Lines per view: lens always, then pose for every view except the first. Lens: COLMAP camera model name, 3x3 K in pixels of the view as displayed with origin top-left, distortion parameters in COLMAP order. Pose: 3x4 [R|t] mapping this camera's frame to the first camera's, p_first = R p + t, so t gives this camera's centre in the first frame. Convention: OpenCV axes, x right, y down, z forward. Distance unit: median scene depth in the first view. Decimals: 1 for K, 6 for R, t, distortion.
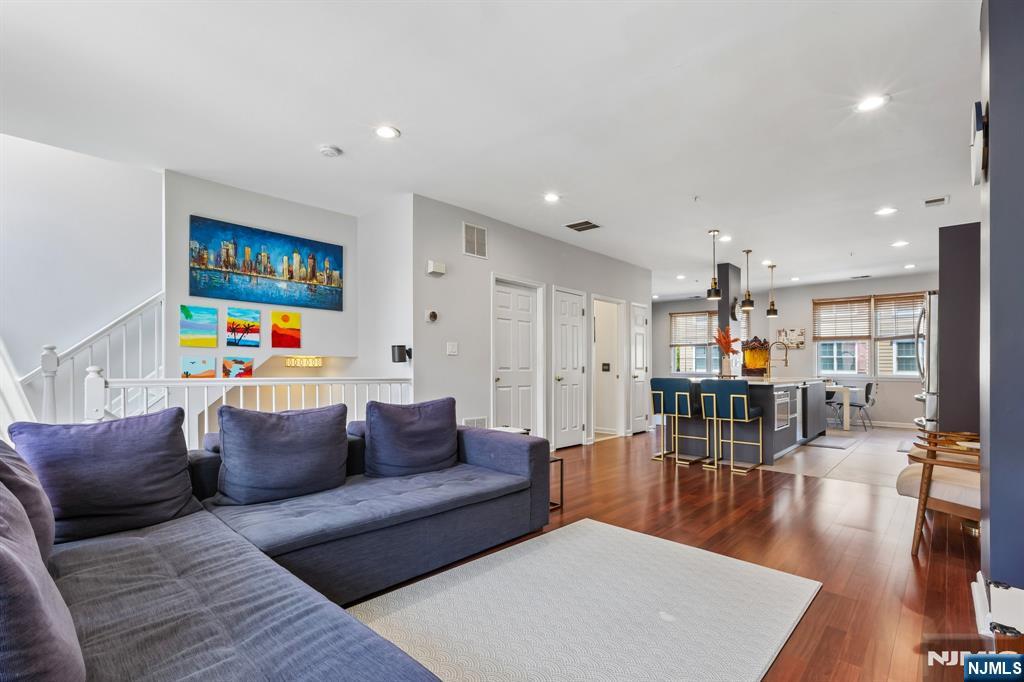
lens RADIAL K [[479.8, 0, 513.5], [0, 479.8, 365.4], [0, 0, 1]] dist [-0.000834, -0.000055]
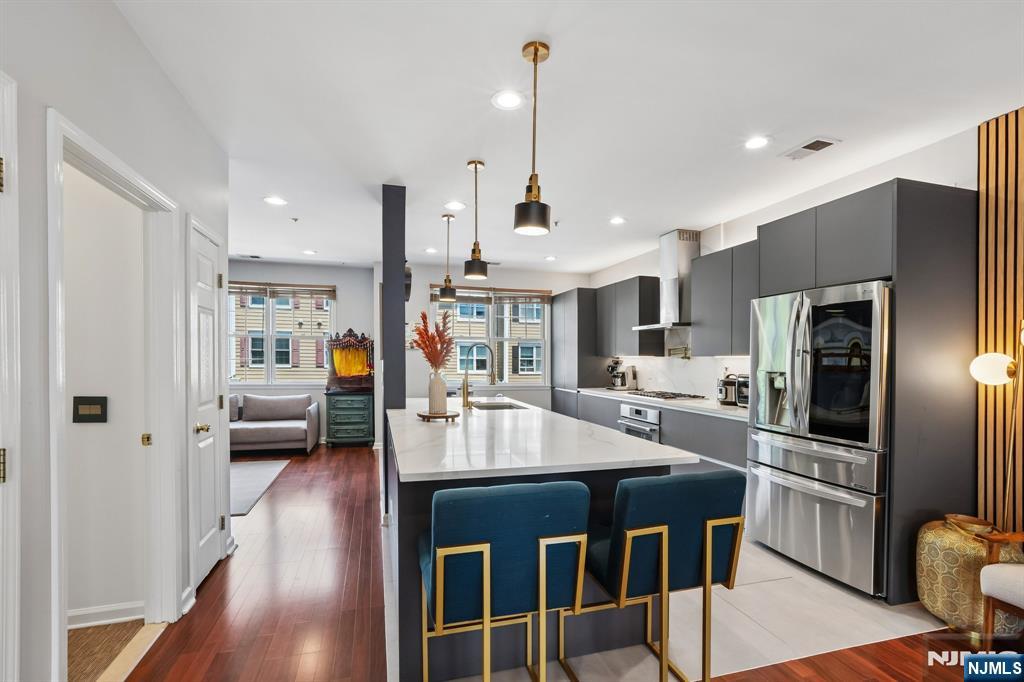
lens RADIAL K [[460.4, 0, 513.1], [0, 460.4, 358.0], [0, 0, 1]] dist [0.000112, -0.000012]
pose [[0.503608, -0.003194, 0.863926, 0.076031], [-0.002411, 0.999984, 0.005103, -0.030597], [-0.863929, -0.004653, 0.503592, 0.622876]]
